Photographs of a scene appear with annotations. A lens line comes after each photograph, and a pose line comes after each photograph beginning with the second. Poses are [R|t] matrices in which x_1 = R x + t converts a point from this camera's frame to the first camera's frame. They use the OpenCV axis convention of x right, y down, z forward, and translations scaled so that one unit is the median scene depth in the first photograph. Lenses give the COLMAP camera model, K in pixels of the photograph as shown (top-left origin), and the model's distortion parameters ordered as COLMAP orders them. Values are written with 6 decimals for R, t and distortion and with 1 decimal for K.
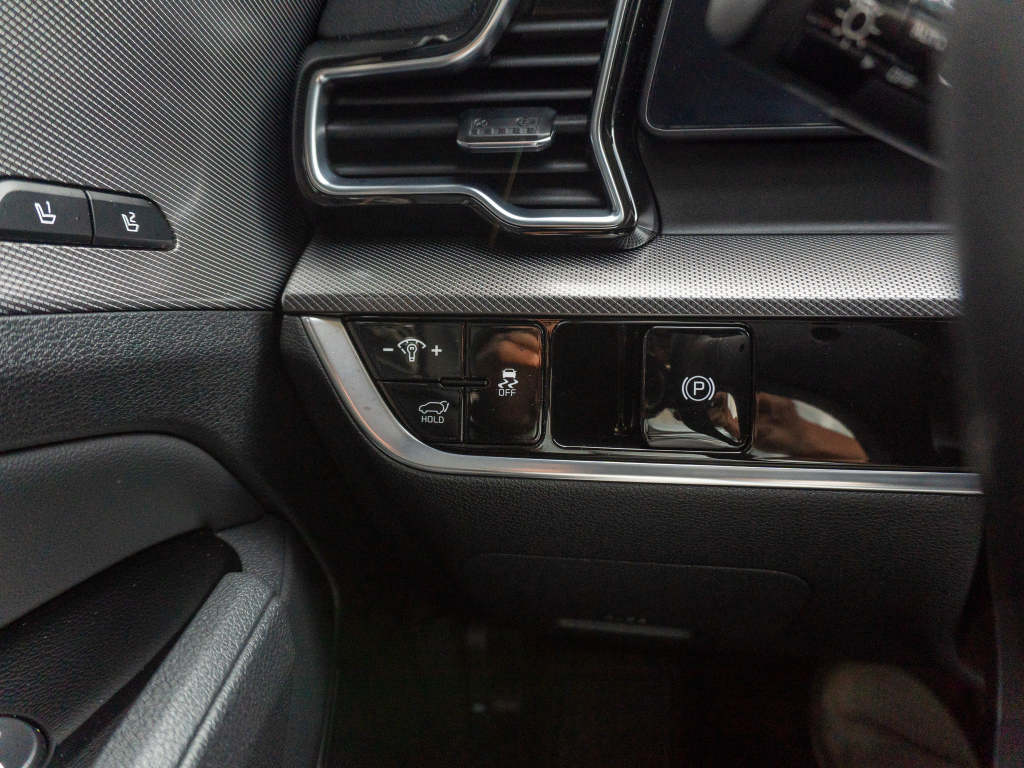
lens RADIAL K [[766.2, 0, 550.6], [0, 766.2, 400.5], [0, 0, 1]] dist [-0.018308, 0.003261]
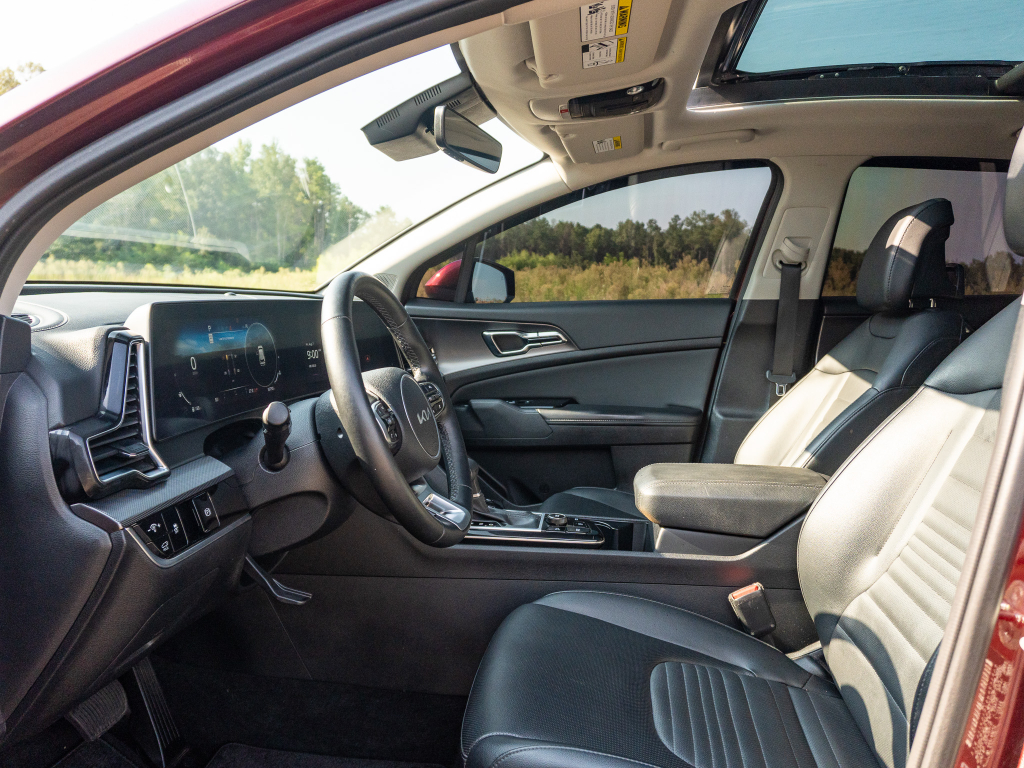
lens RADIAL K [[799.8, 0, 509.3], [0, 799.8, 388.2], [0, 0, 1]] dist [-0.000337, -0.000876]
pose [[0.020317, -0.100178, 0.994762, -2.905296], [0.362613, 0.927959, 0.086045, -0.309518], [-0.931718, 0.358965, 0.055179, -0.506496]]
